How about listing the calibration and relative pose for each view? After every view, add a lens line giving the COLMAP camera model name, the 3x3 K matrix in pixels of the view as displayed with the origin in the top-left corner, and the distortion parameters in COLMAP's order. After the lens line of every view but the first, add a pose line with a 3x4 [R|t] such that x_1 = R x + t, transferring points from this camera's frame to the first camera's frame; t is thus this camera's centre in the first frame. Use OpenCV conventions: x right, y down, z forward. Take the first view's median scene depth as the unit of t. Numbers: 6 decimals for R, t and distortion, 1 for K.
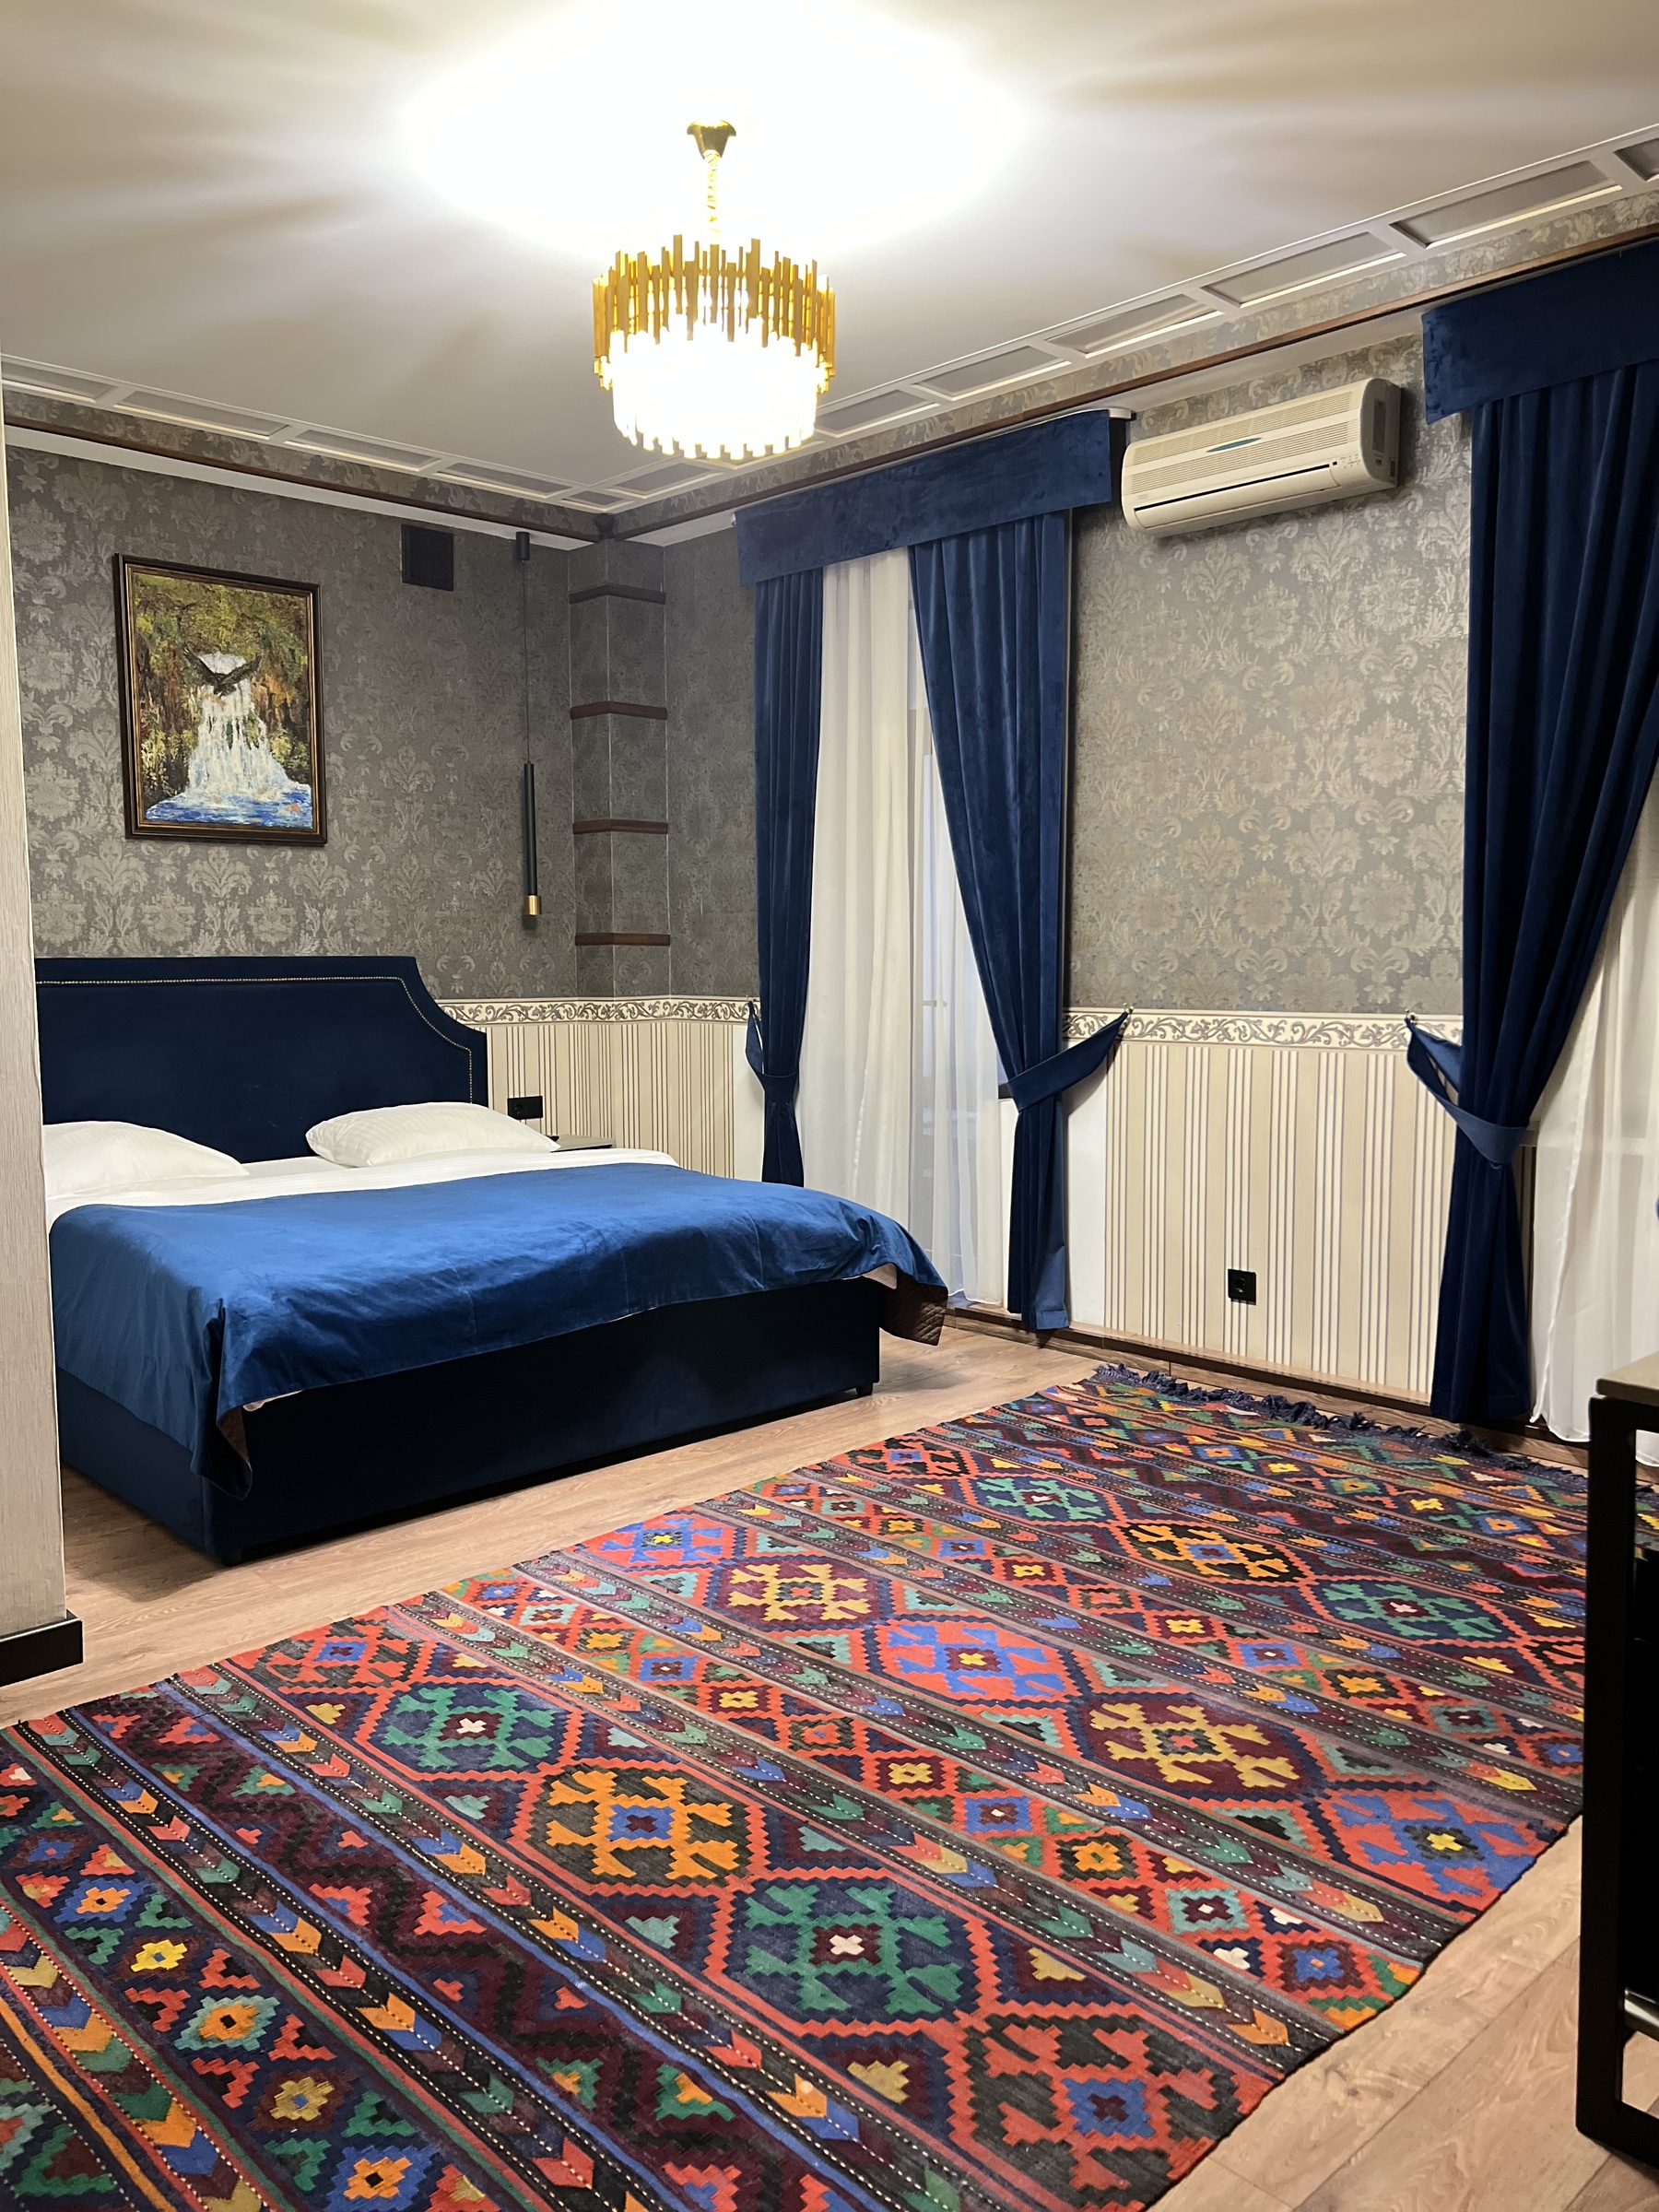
lens RADIAL K [[1683.4, 0, 829.5], [0, 1683.4, 1106.0], [0, 0, 1]] dist [0.000237, -0.003901]
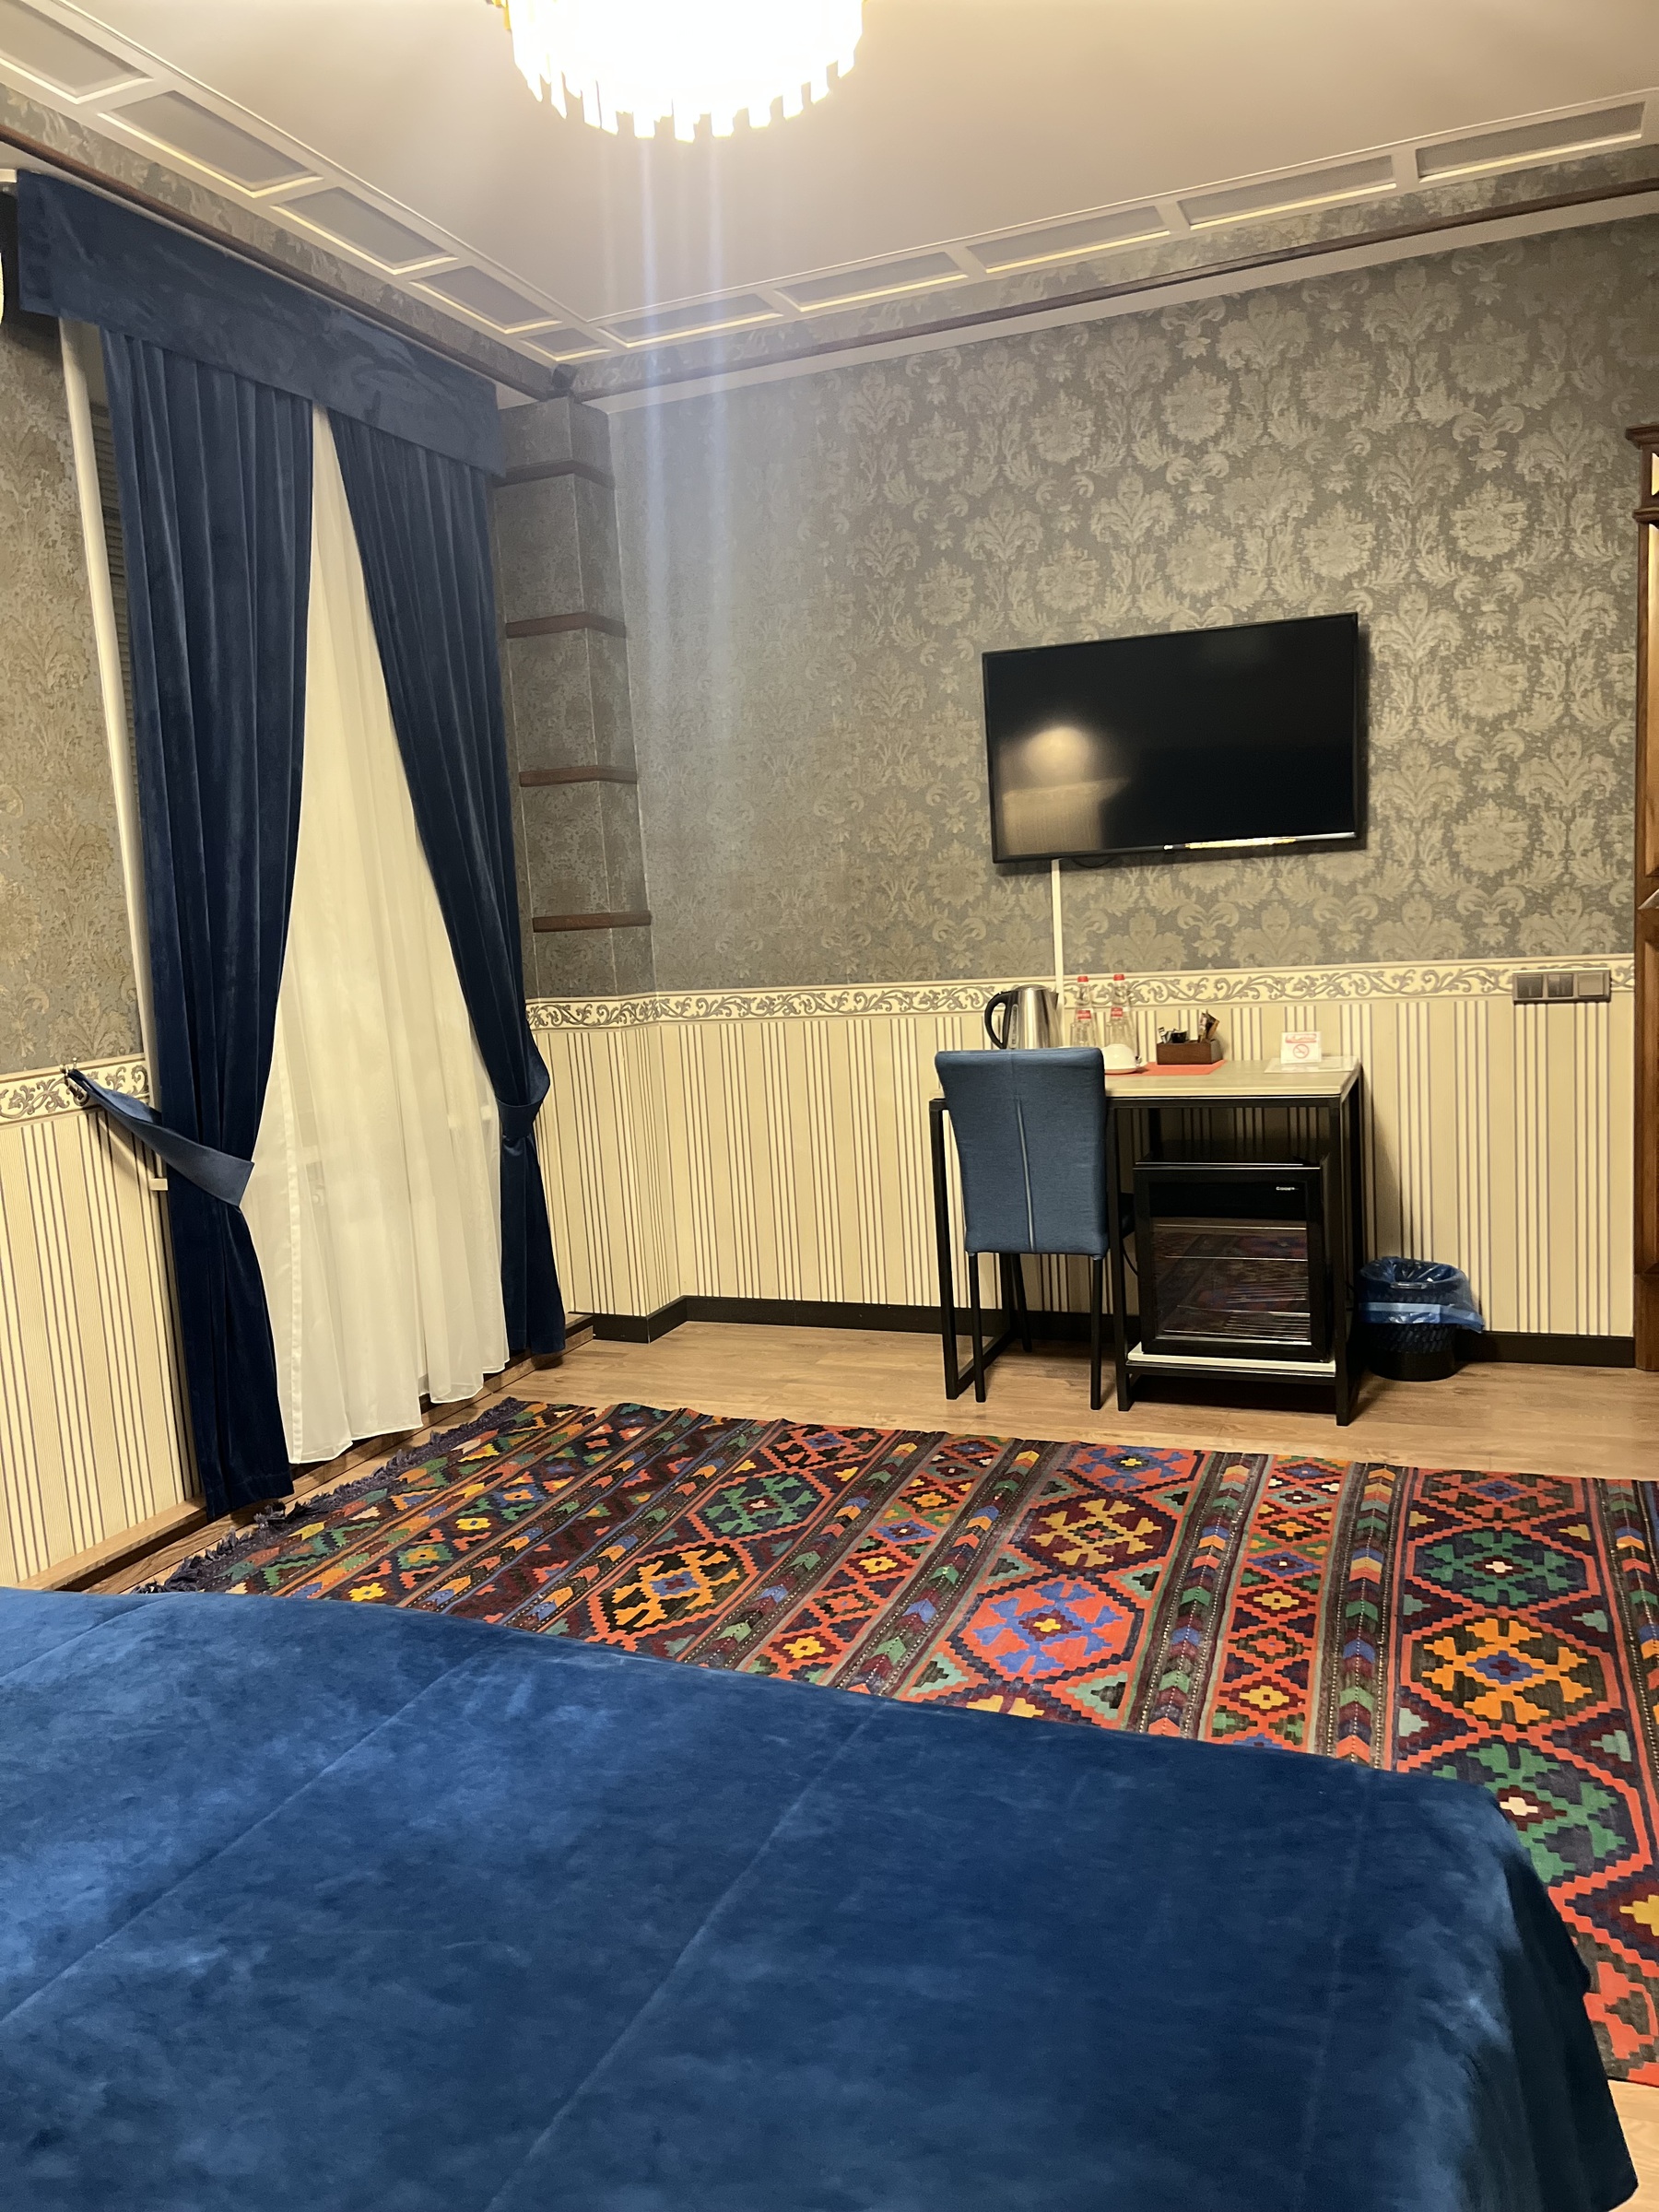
lens RADIAL K [[1683.4, 0, 829.5], [0, 1683.4, 1106.0], [0, 0, 1]] dist [0.000237, -0.003901]
pose [[-0.419309, -0.086501, 0.903713, -0.400624], [0.153828, 0.974286, 0.164630, -0.085951], [-0.894716, 0.208047, -0.395221, 0.782013]]
